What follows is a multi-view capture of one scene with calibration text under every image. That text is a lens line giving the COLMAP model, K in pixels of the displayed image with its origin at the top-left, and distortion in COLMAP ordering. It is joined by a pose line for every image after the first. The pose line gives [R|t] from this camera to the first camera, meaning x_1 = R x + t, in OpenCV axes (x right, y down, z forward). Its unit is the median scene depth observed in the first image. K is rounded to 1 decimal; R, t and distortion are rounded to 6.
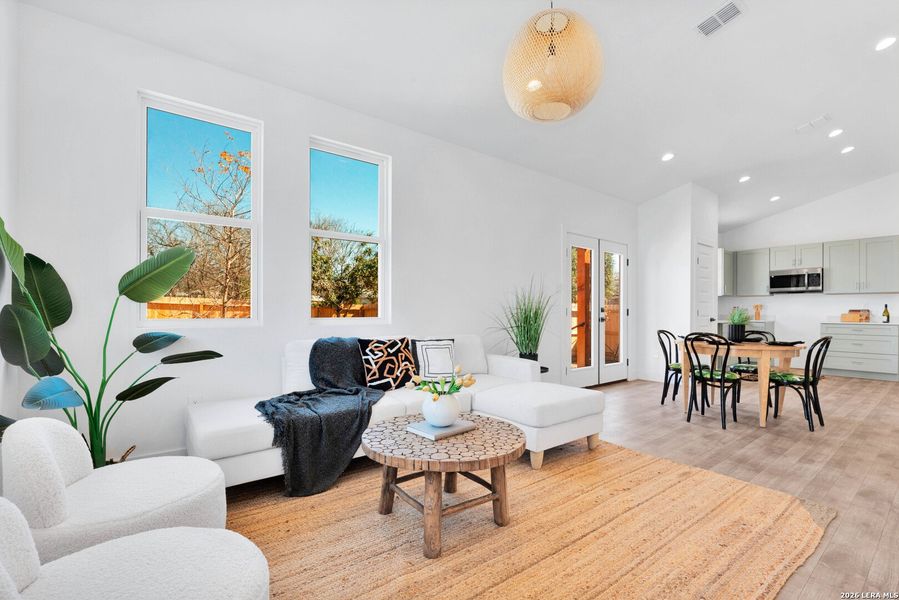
lens RADIAL K [[406.4, 0, 458.8], [0, 406.4, 311.9], [0, 0, 1]] dist [0.000741, 0.000619]
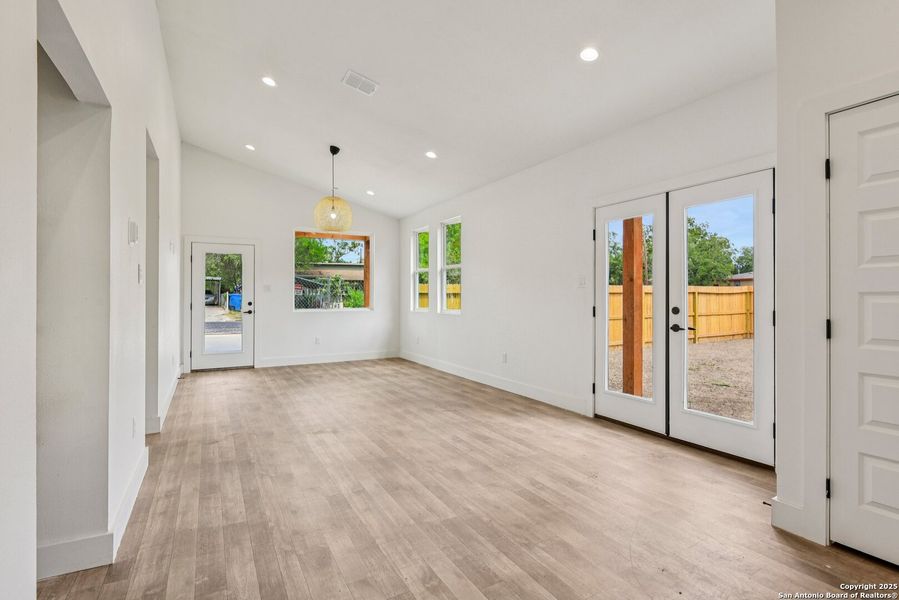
lens RADIAL K [[440.5, 0, 461.2], [0, 440.5, 294.6], [0, 0, 1]] dist [-0.003665, -0.000572]
pose [[-0.160804, -0.009719, -0.986939, 0.804532], [-0.000261, 0.999952, -0.009804, -0.016428], [0.986986, -0.001319, -0.160799, 0.631303]]
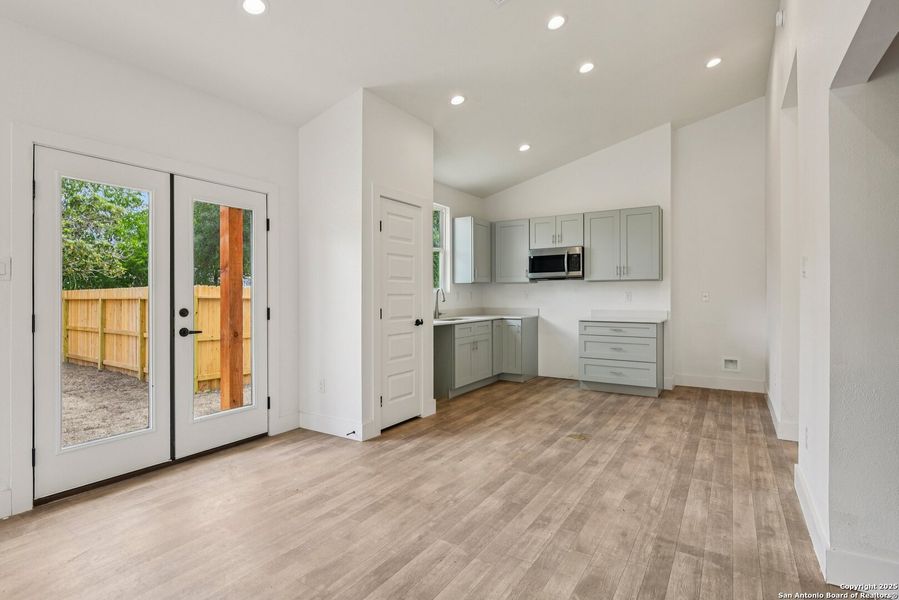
lens RADIAL K [[456.1, 0, 439.7], [0, 456.1, 297.8], [0, 0, 1]] dist [-0.002650, -0.000681]
pose [[0.949976, -0.006677, 0.312251, 0.377631], [0.005356, 0.999973, 0.005087, -0.019328], [-0.312276, -0.003160, 0.949986, 0.280587]]
